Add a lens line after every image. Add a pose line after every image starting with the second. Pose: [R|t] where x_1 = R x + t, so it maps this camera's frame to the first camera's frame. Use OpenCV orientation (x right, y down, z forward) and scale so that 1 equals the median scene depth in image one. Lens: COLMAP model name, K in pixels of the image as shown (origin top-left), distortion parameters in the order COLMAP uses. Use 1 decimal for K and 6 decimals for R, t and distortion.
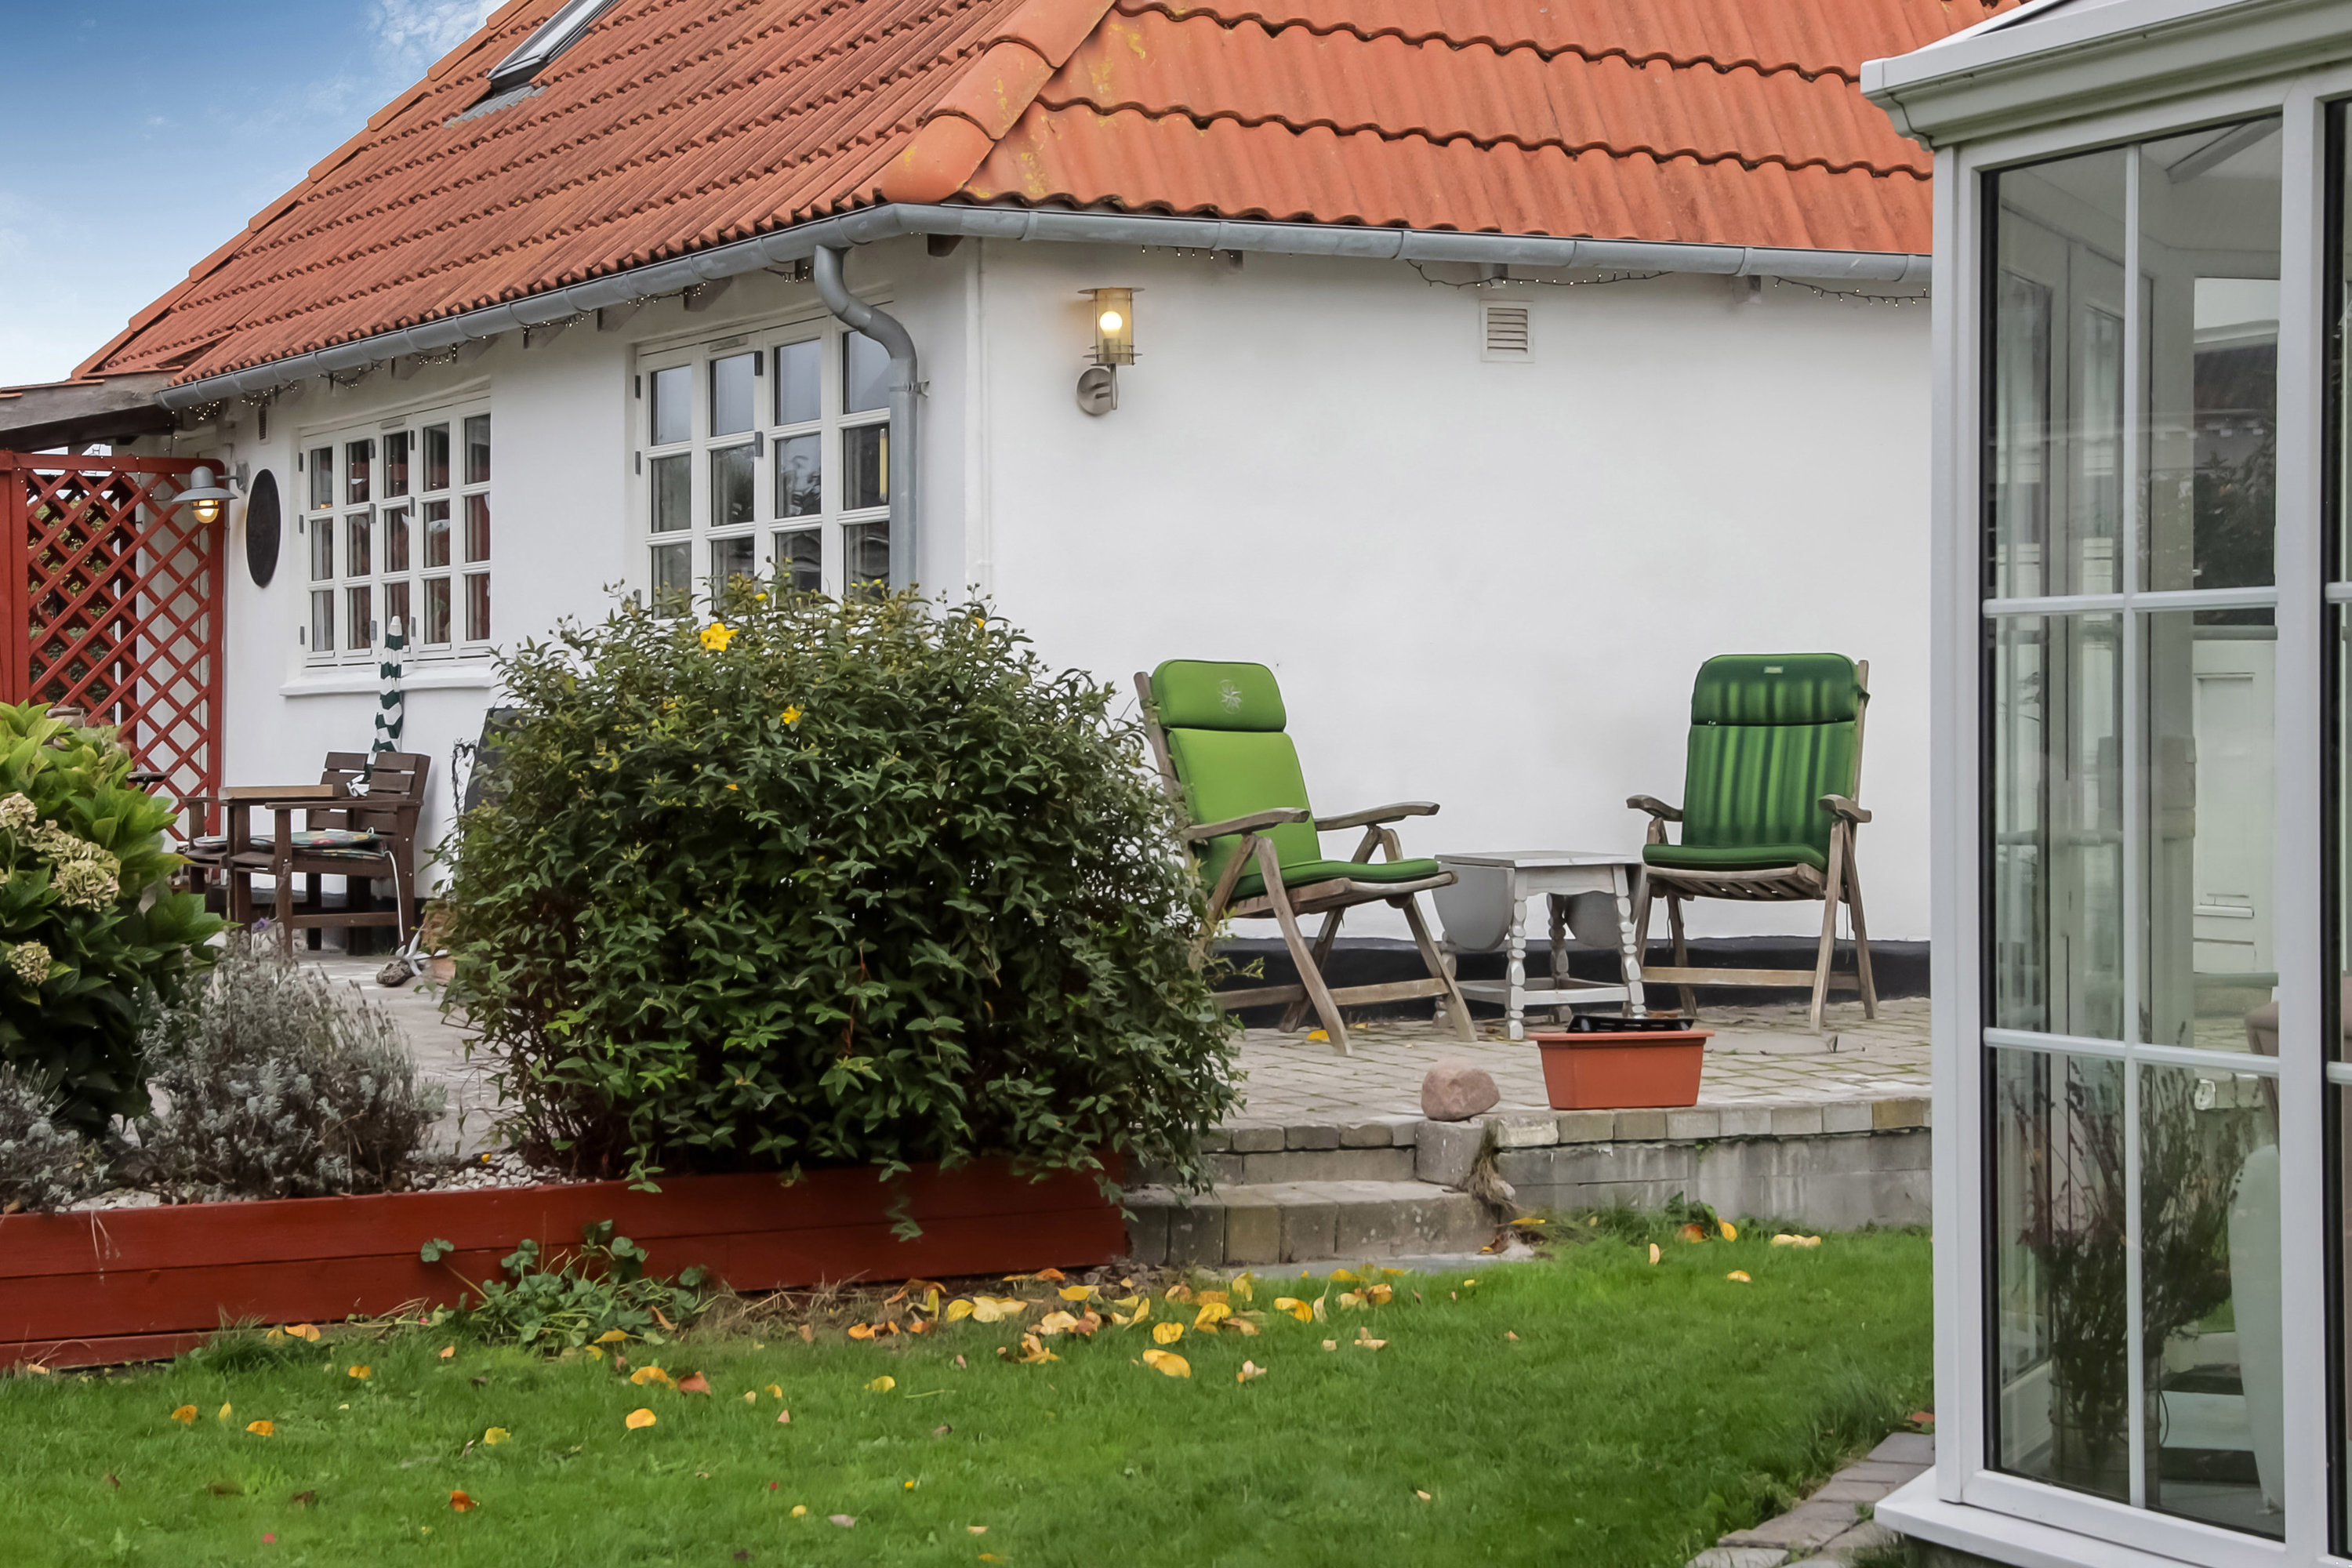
lens RADIAL K [[4903.4, 0, 1176.0], [0, 4903.4, 784.0], [0, 0, 1]] dist [0.165345, 0.035766]
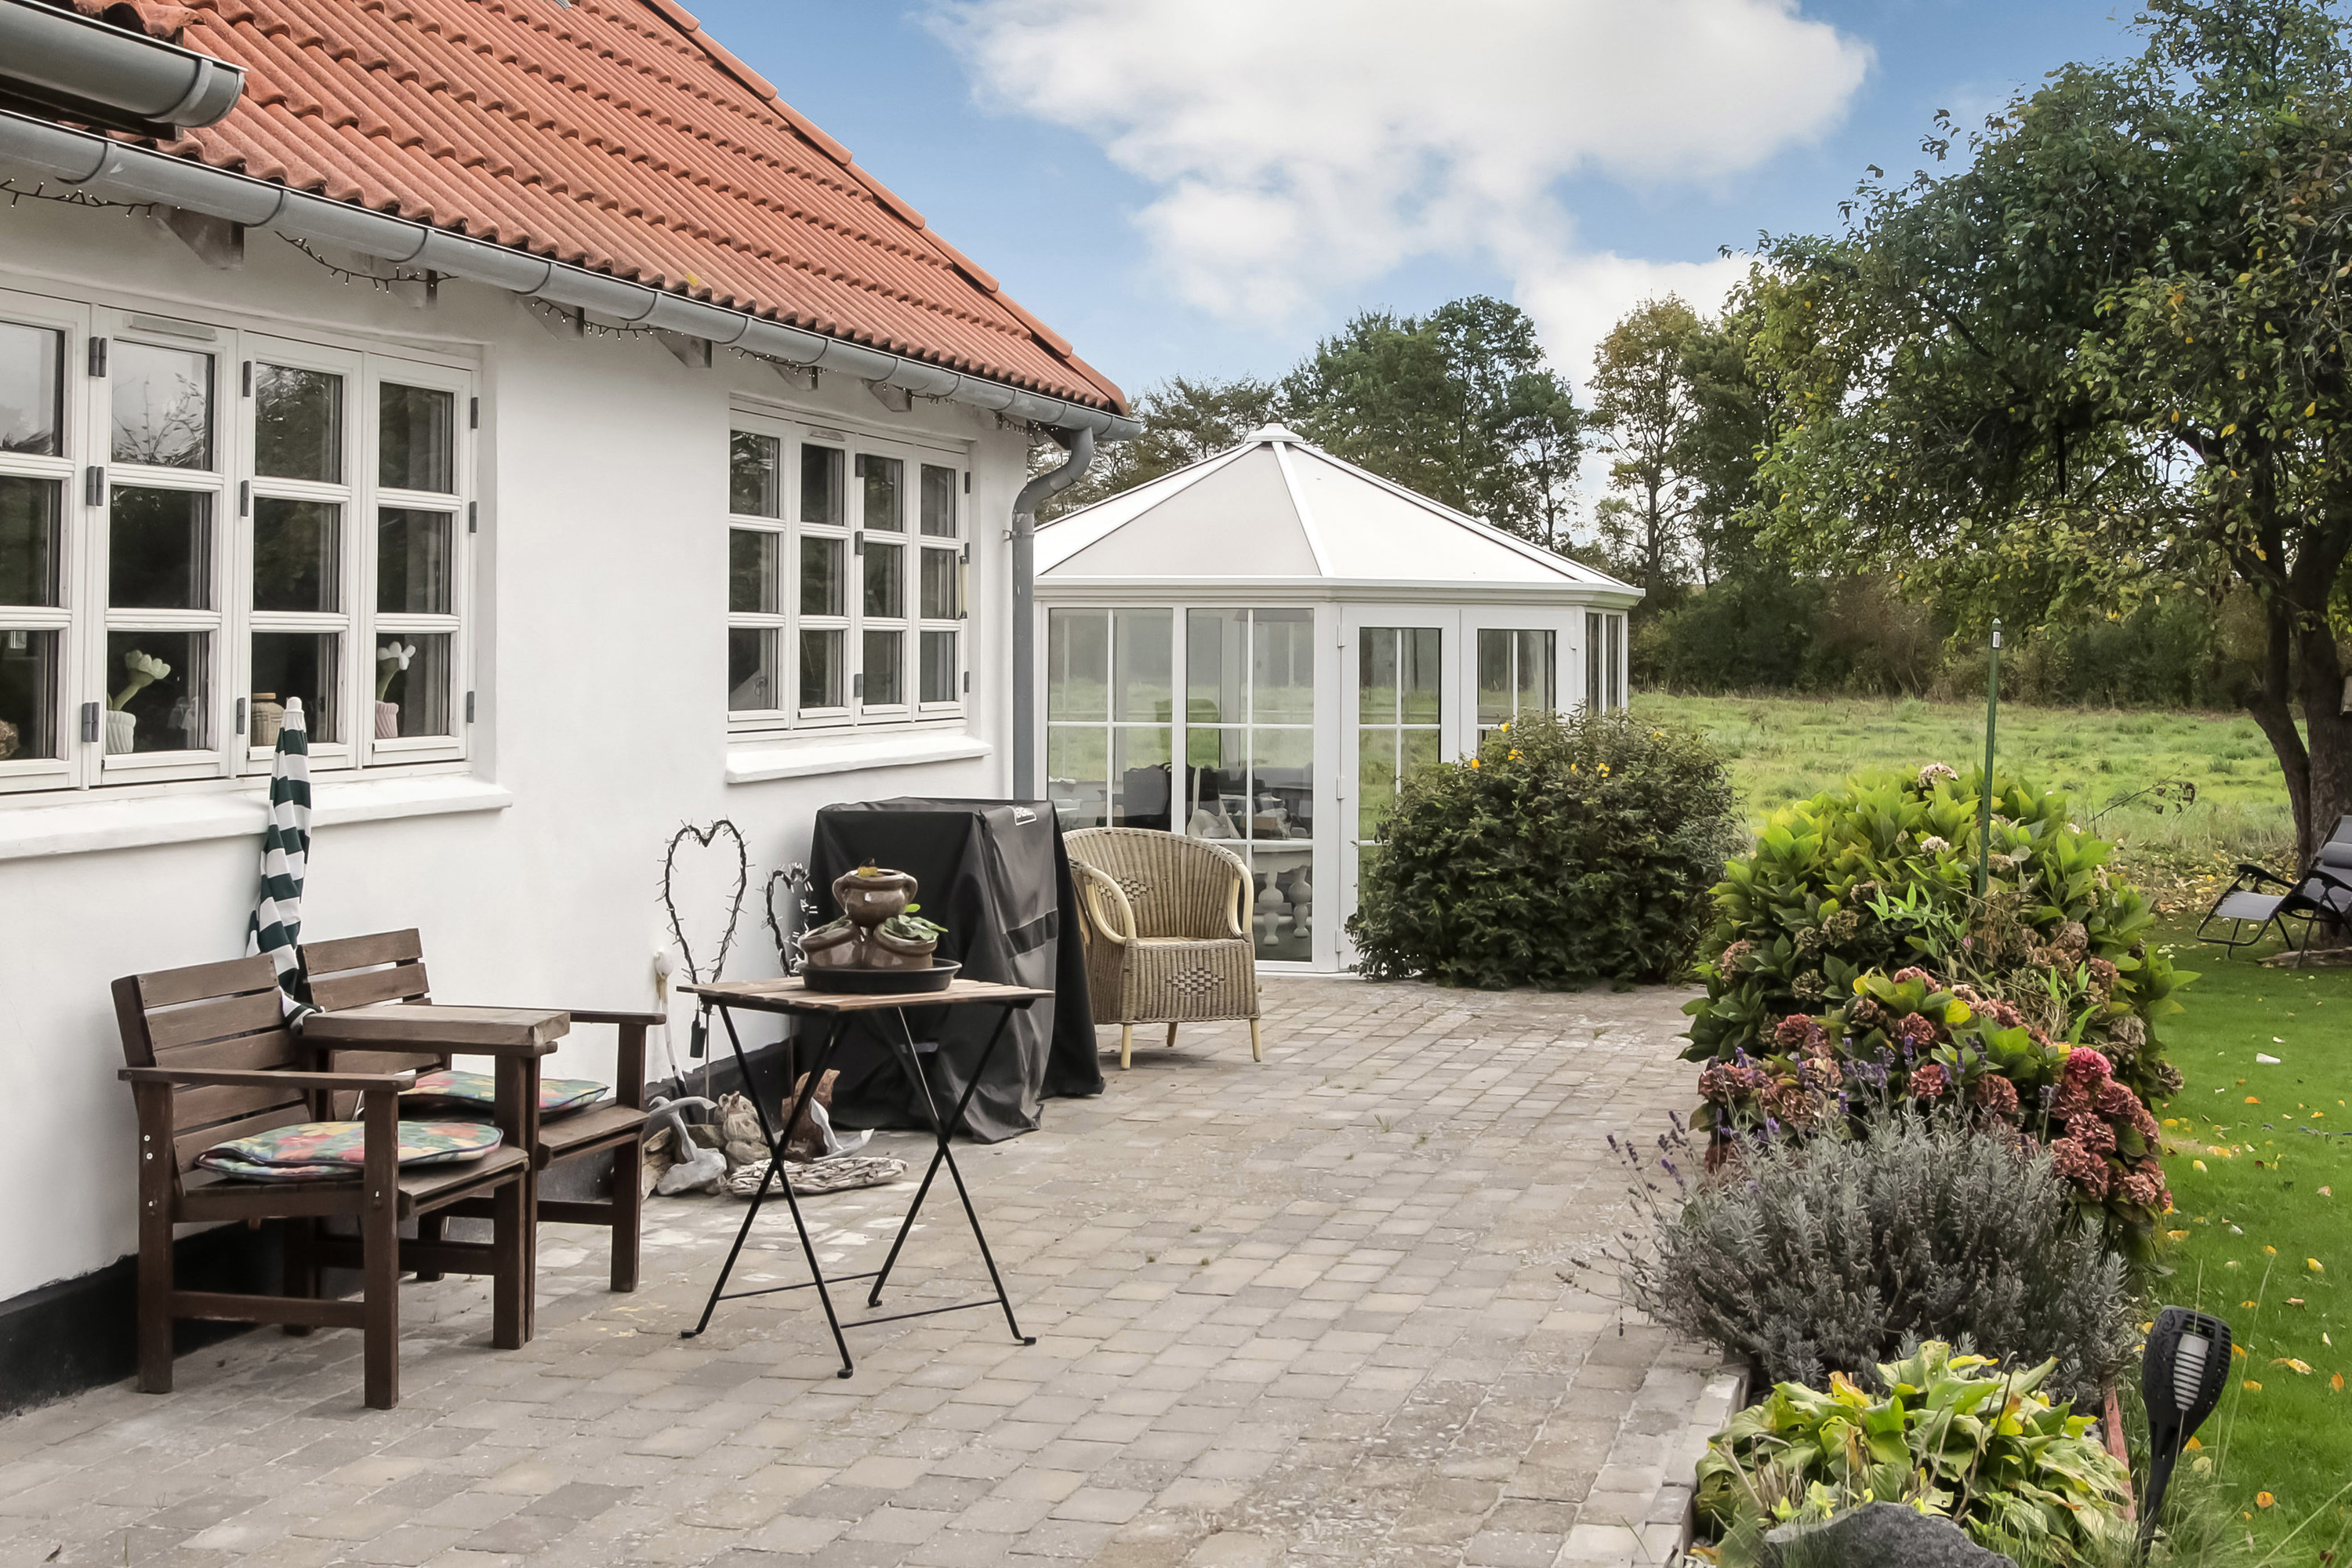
lens RADIAL K [[3143.2, 0, 1170.2], [0, 3143.2, 714.8], [0, 0, 1]] dist [-0.021363, -0.028893]
pose [[-0.757724, 0.026994, 0.652017, -0.624426], [0.045110, 0.998921, 0.011067, -0.041786], [-0.651014, 0.037798, -0.758124, 1.611696]]
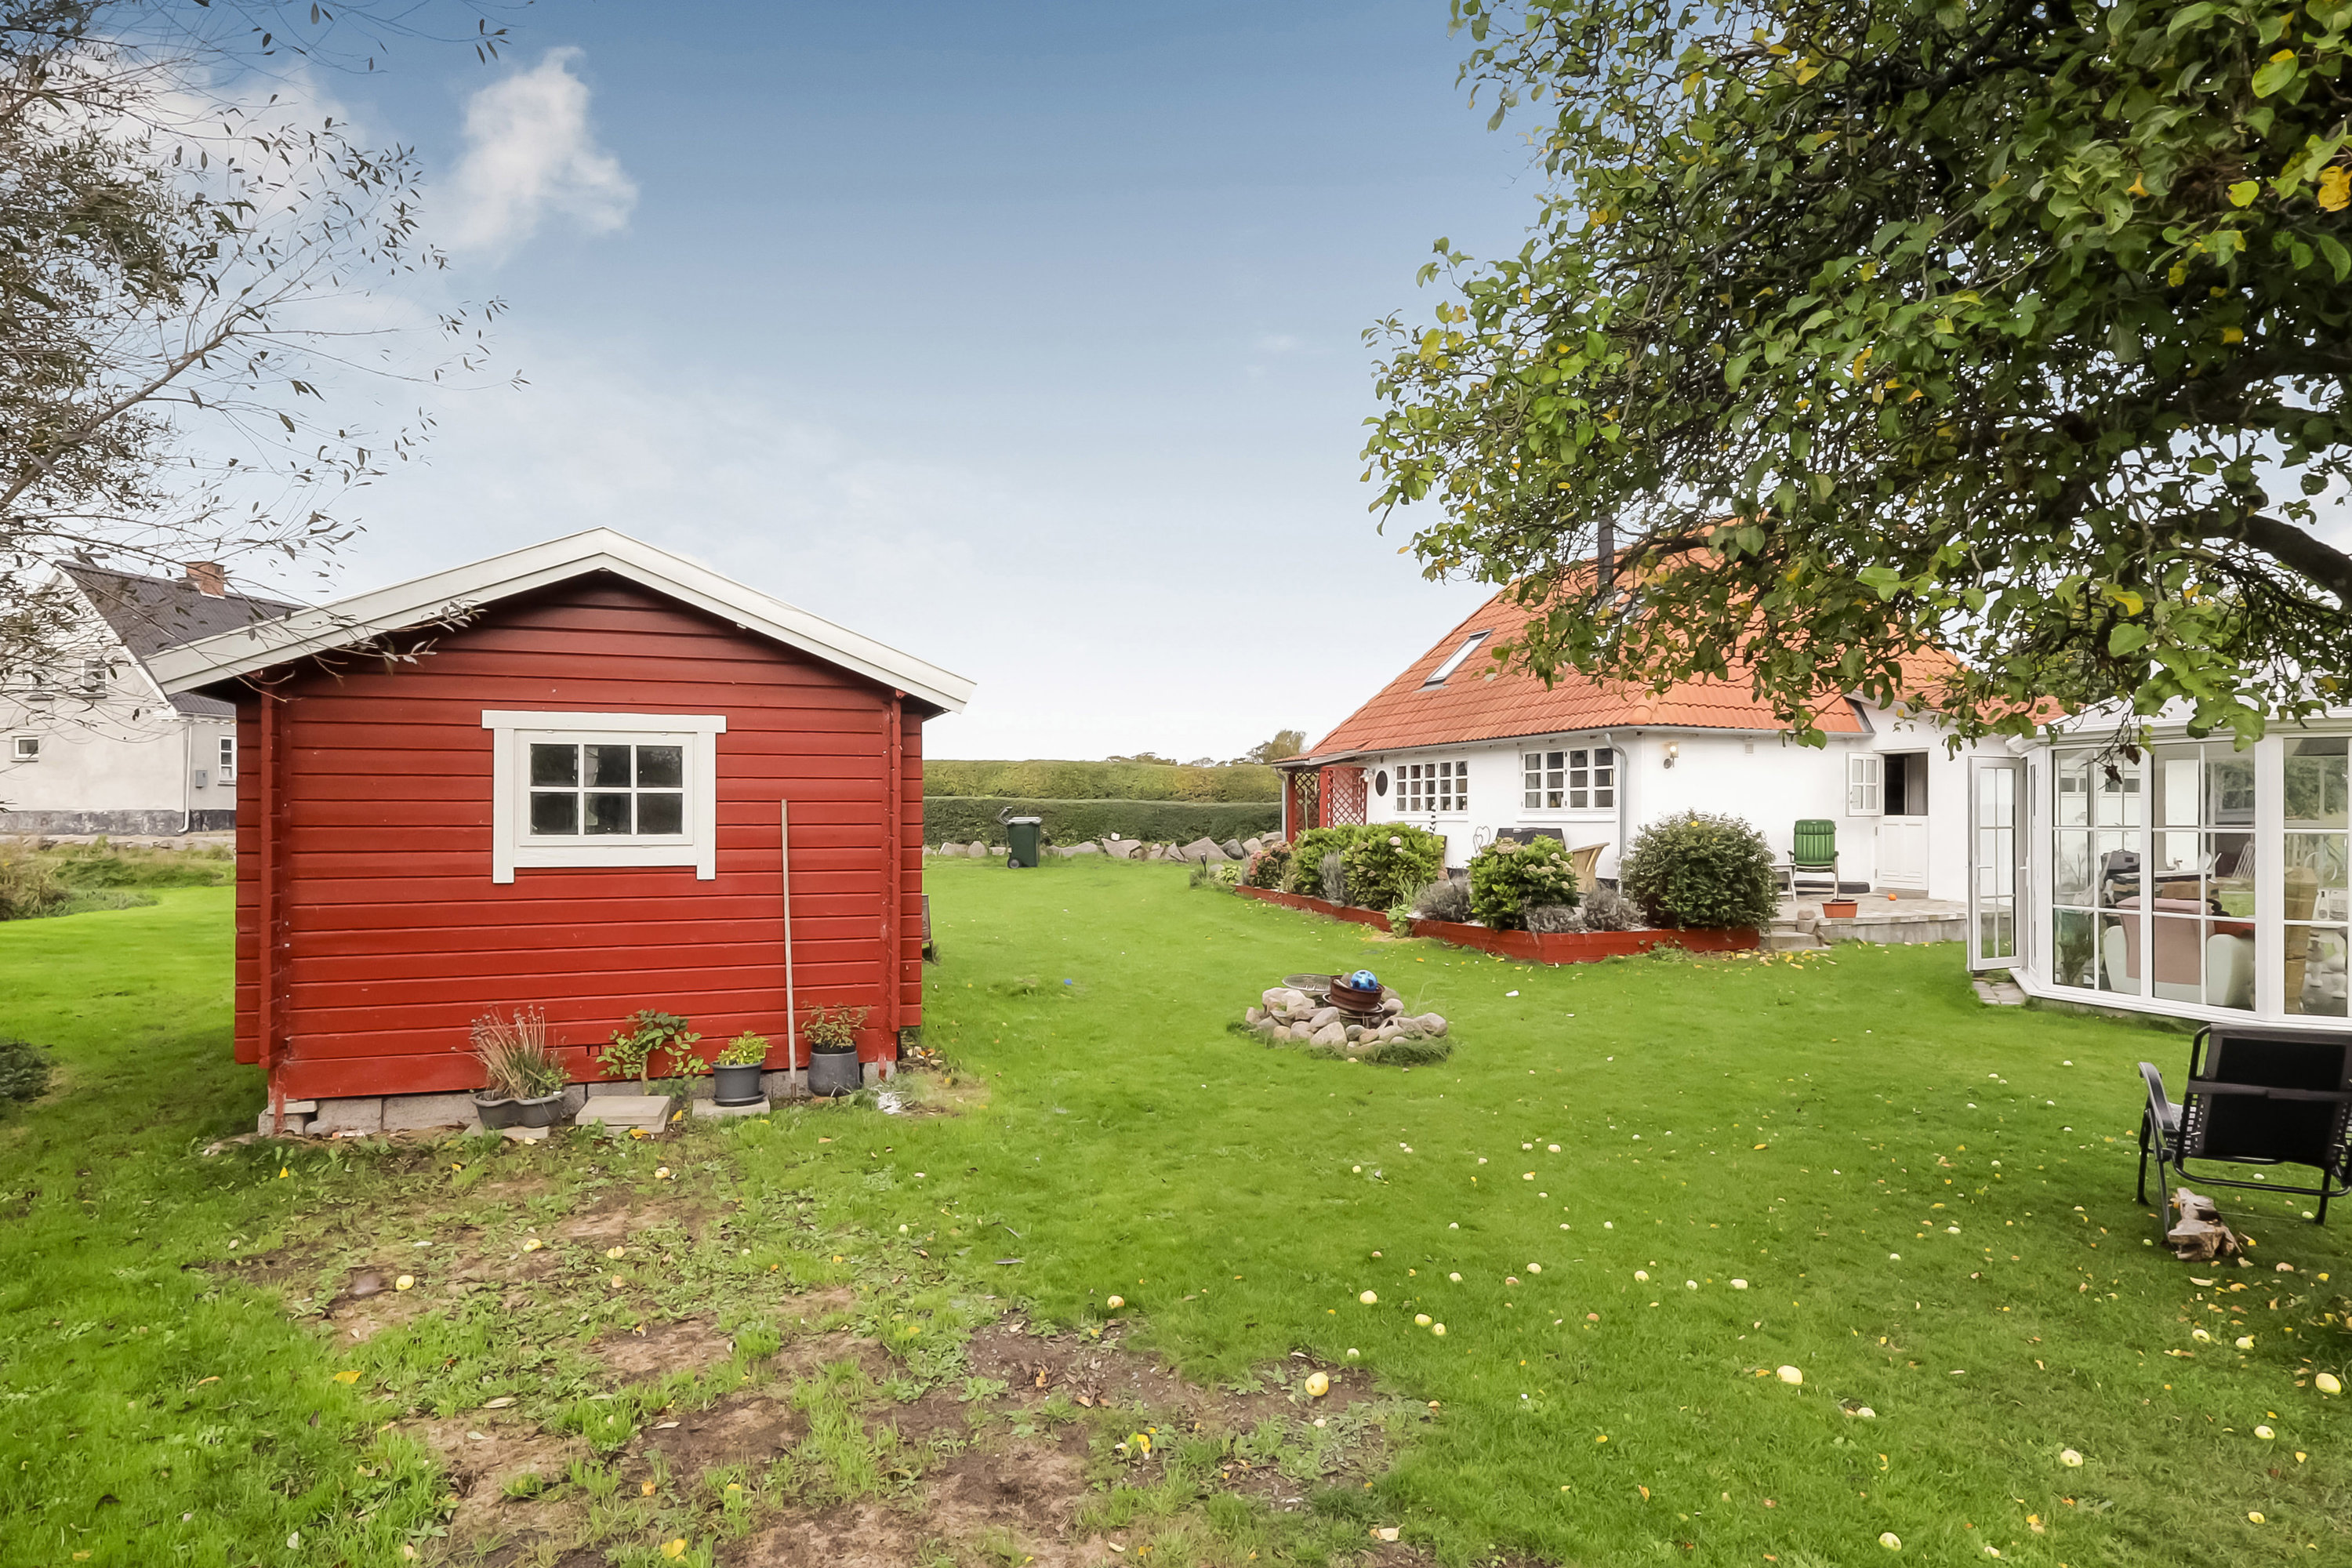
lens RADIAL K [[1312.0, 0, 1163.6], [0, 1312.0, 811.7], [0, 0, 1]] dist [0.004120, 0.000679]
pose [[0.991732, 0.003745, -0.128270, -0.335236], [-0.005151, 0.999930, -0.010629, -0.018002], [0.128222, 0.011202, 0.991682, -0.310625]]
